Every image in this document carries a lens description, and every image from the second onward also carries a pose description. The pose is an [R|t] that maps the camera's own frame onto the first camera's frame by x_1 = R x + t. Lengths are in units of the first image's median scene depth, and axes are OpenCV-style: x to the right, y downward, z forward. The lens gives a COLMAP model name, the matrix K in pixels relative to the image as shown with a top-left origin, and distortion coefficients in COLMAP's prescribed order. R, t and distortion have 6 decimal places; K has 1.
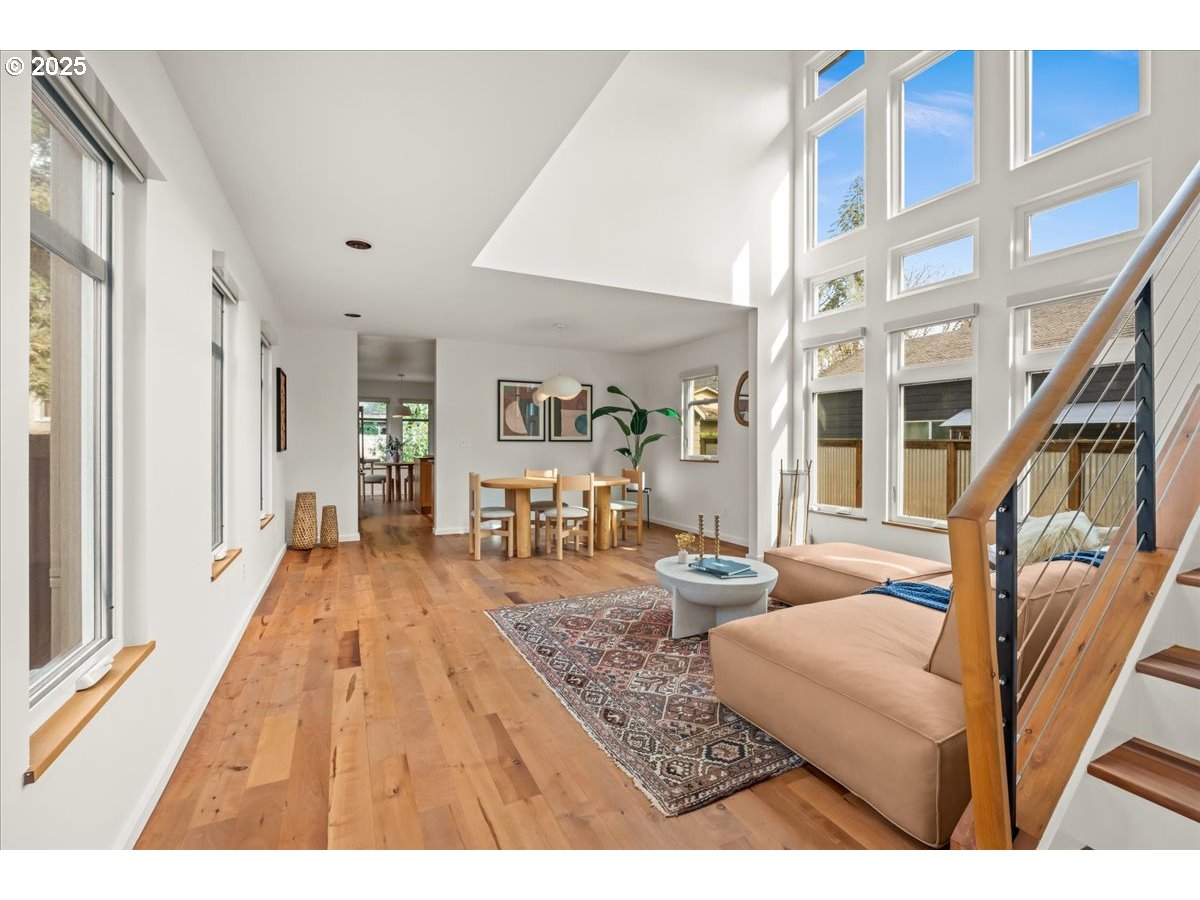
lens RADIAL K [[526.7, 0, 600.3], [0, 526.7, 444.3], [0, 0, 1]] dist [-0.005788, -0.000315]
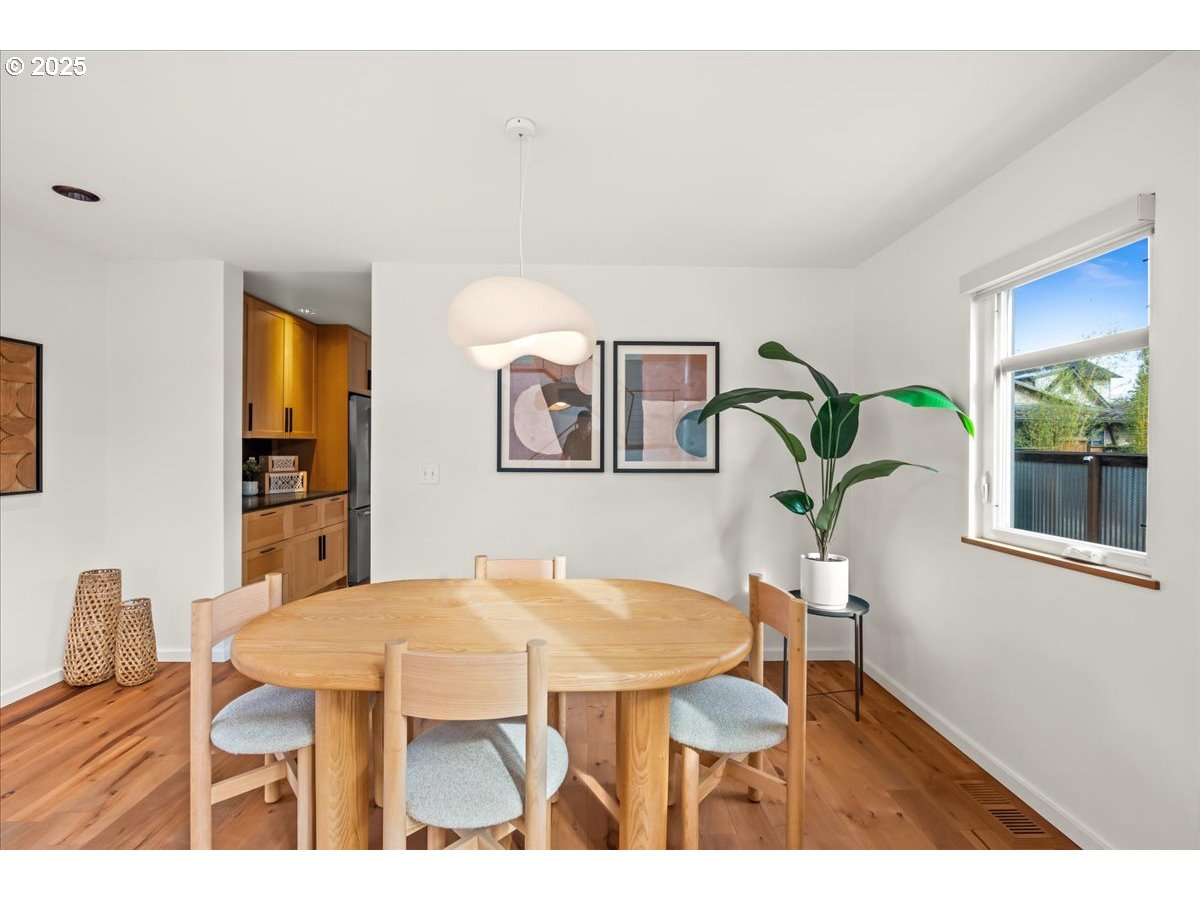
lens RADIAL K [[526.7, 0, 597.7], [0, 526.7, 445.9], [0, 0, 1]] dist [-0.005788, -0.000315]
pose [[0.901245, 0.002327, -0.433303, 0.085230], [-0.005124, 0.999973, -0.005286, -0.025319], [0.433279, 0.006984, 0.901233, 0.585559]]
